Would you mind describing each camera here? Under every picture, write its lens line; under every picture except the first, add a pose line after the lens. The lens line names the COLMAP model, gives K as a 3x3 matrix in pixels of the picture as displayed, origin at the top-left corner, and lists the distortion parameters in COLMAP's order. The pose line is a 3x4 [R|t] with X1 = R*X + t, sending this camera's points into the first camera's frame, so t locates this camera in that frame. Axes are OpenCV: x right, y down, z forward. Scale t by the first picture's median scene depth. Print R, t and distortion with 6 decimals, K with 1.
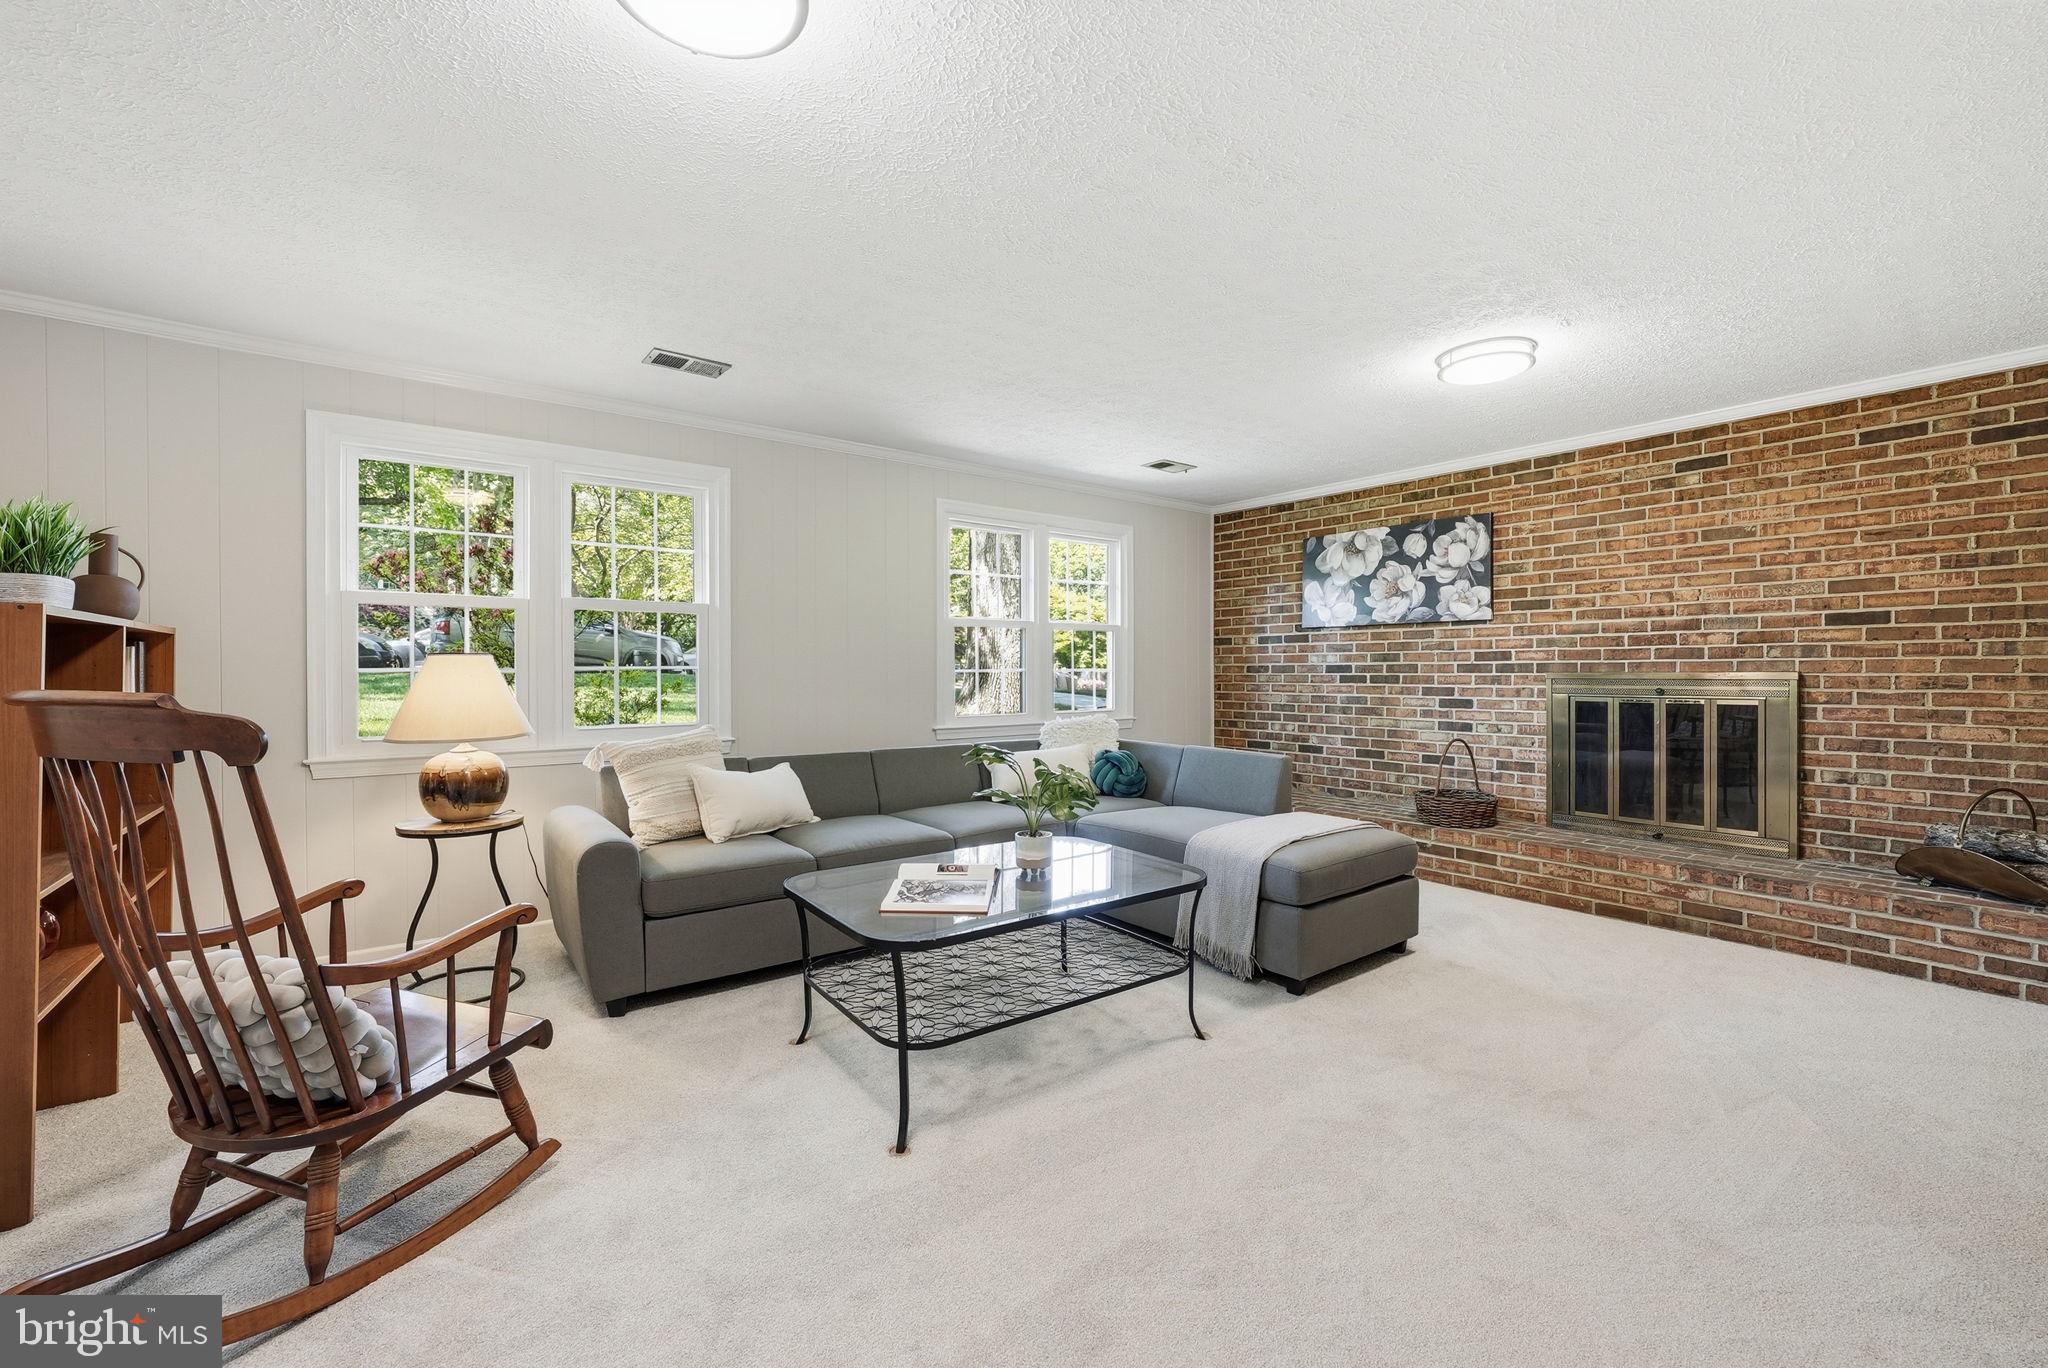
lens RADIAL K [[844.5, 0, 1023.4], [0, 844.5, 676.7], [0, 0, 1]] dist [-0.008973, 0.001180]
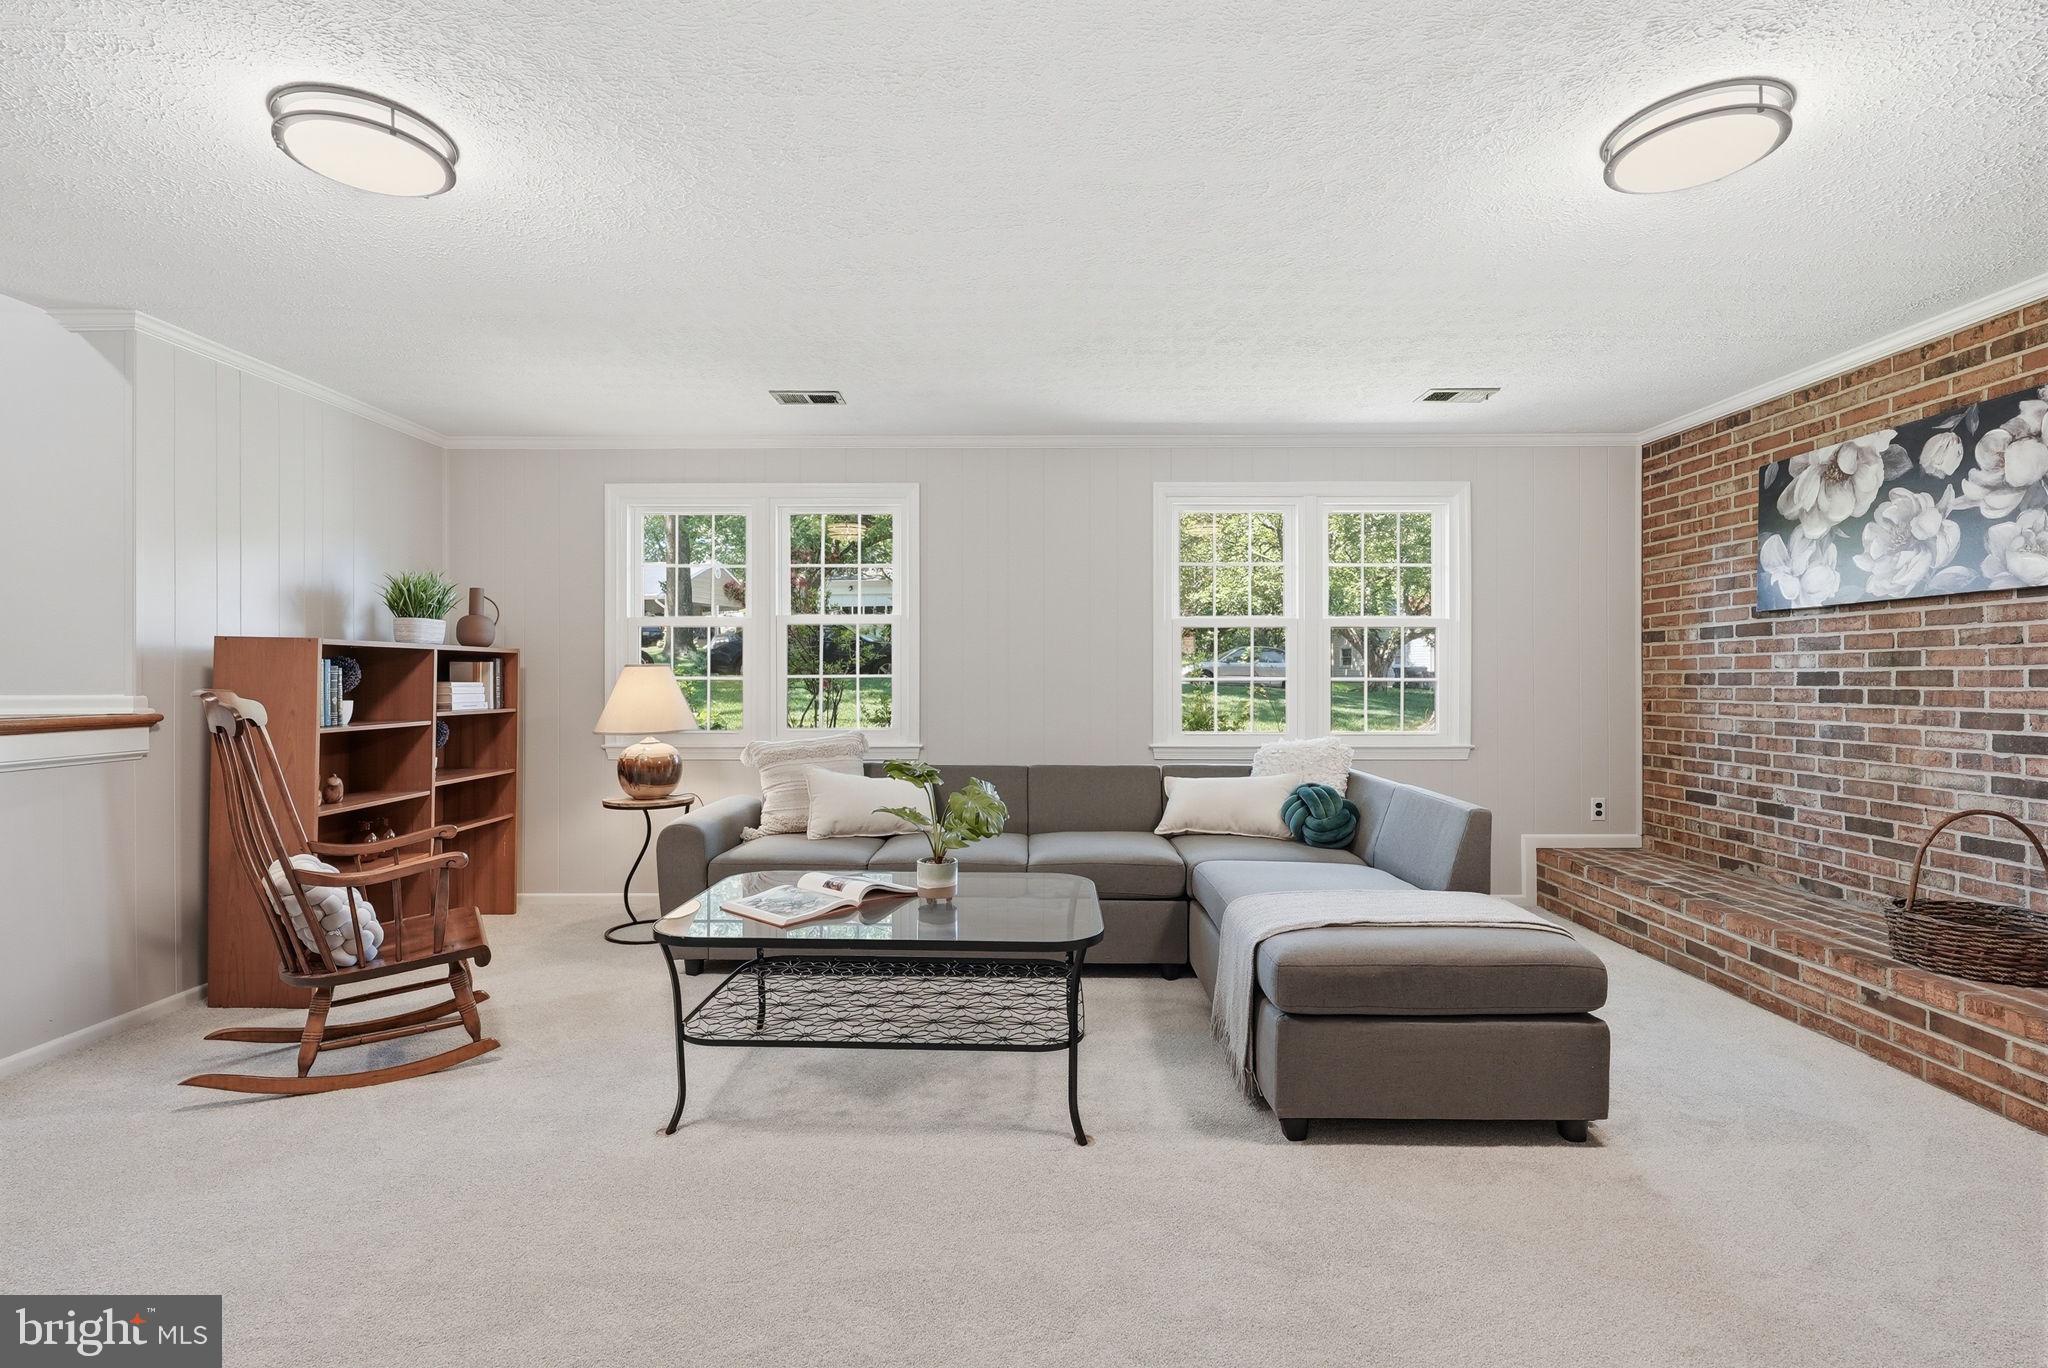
lens RADIAL K [[957.1, 0, 1023.1], [0, 957.1, 678.8], [0, 0, 1]] dist [-0.000594, 0.002347]
pose [[0.780695, 0.001472, -0.624911, 0.376711], [-0.006590, 0.999961, -0.005878, -0.001648], [0.624878, 0.008707, 0.780674, 0.131663]]
